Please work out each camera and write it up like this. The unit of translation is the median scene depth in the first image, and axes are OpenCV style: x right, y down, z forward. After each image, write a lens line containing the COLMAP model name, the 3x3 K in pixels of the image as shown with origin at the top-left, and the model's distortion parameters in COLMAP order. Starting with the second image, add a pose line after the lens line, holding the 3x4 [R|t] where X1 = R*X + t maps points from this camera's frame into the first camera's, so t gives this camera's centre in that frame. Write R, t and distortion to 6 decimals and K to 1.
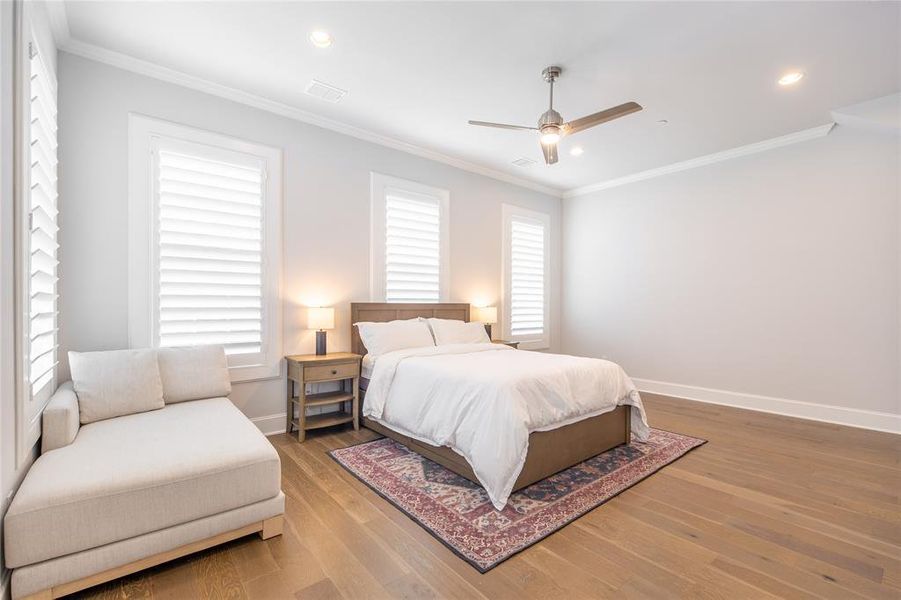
lens RADIAL K [[396.4, 0, 455.3], [0, 396.4, 308.9], [0, 0, 1]] dist [-0.001590, -0.001773]
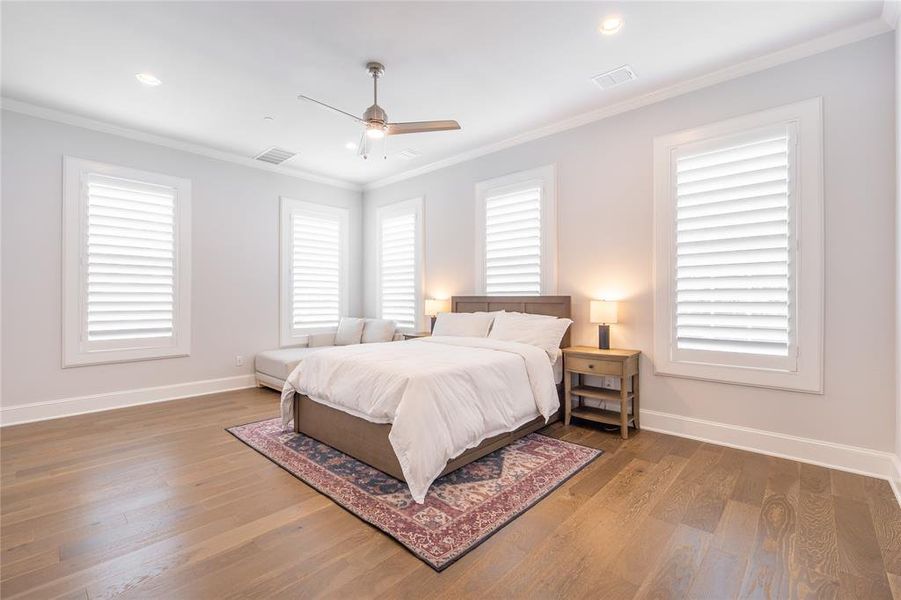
lens RADIAL K [[396.4, 0, 449.6], [0, 396.4, 296.0], [0, 0, 1]] dist [-0.001590, -0.001773]
pose [[0.128987, -0.007922, -0.991615, 1.112217], [-0.009420, 0.999913, -0.009213, -0.005469], [0.991602, 0.010529, 0.128901, 0.928576]]
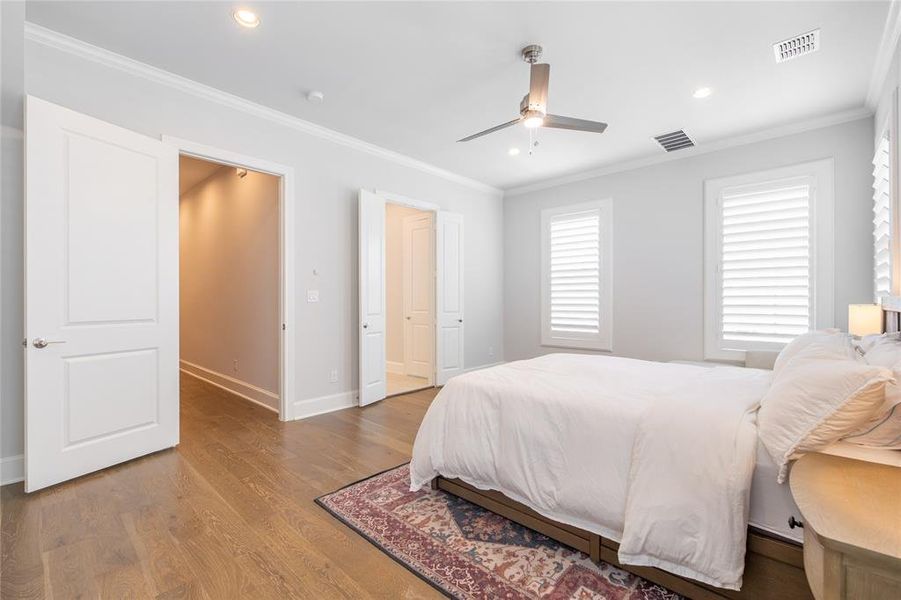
lens RADIAL K [[396.4, 0, 446.4], [0, 396.4, 302.6], [0, 0, 1]] dist [-0.001590, -0.001773]
pose [[-0.993268, -0.004126, -0.115765, 0.484174], [-0.005753, 0.999889, 0.013727, -0.013780], [0.115695, 0.014301, -0.993182, 1.663586]]
